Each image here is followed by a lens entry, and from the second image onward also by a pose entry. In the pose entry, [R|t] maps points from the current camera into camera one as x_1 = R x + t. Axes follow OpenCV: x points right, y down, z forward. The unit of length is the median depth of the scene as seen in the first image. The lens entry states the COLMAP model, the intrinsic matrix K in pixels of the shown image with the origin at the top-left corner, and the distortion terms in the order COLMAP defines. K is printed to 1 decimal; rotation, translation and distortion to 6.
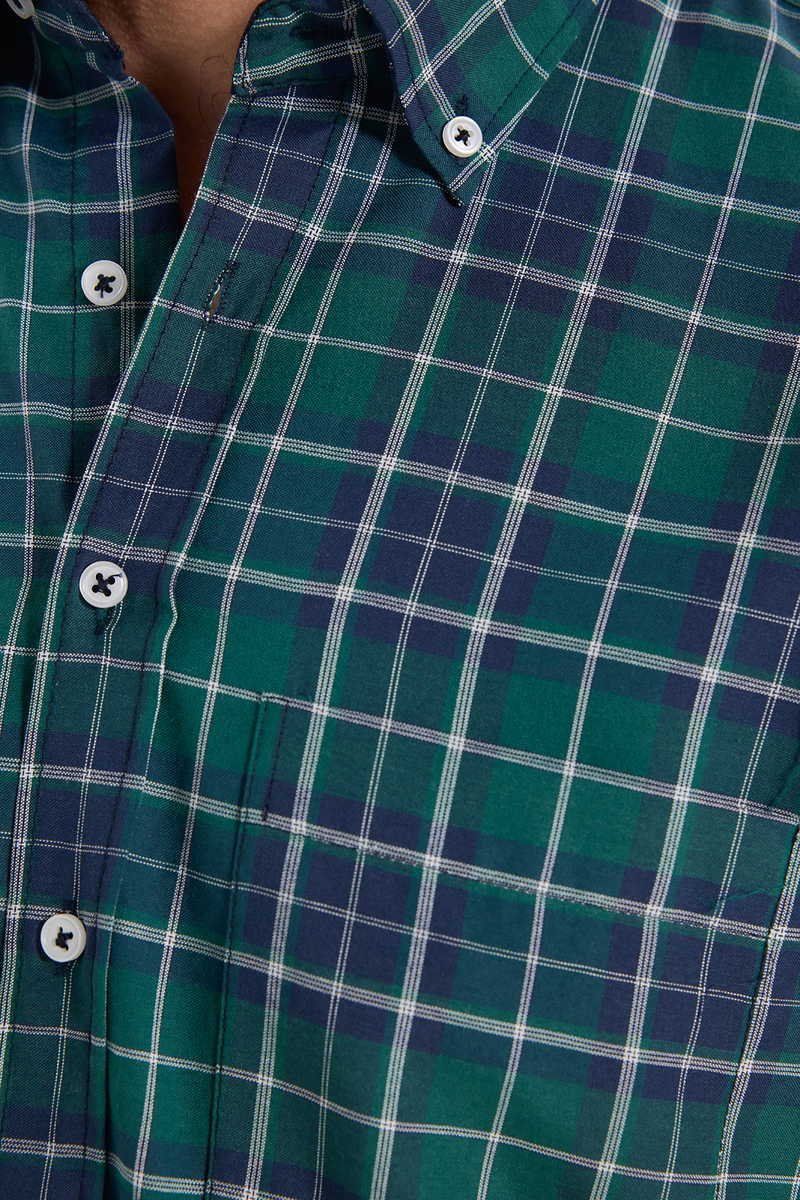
lens RADIAL K [[2873.5, 0, 400.0], [0, 2873.5, 600.0], [0, 0, 1]] dist [0.439215, 0.131637]
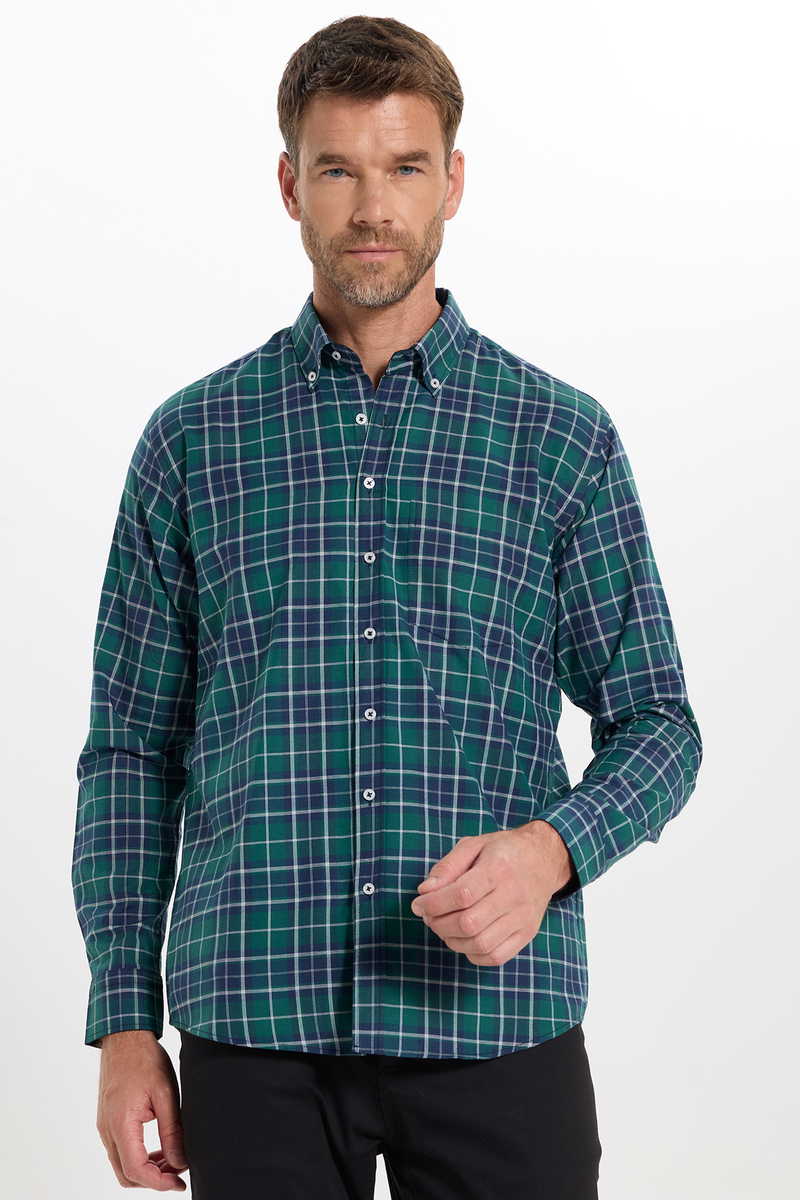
lens RADIAL K [[2873.5, 0, 400.0], [0, 2873.5, 600.0], [0, 0, 1]] dist [0.439215, 0.131637]
pose [[0.983922, -0.063742, 0.166838, -0.797110], [0.091046, 0.982662, -0.161509, 0.879928], [-0.153650, 0.174102, 0.972666, -3.231977]]
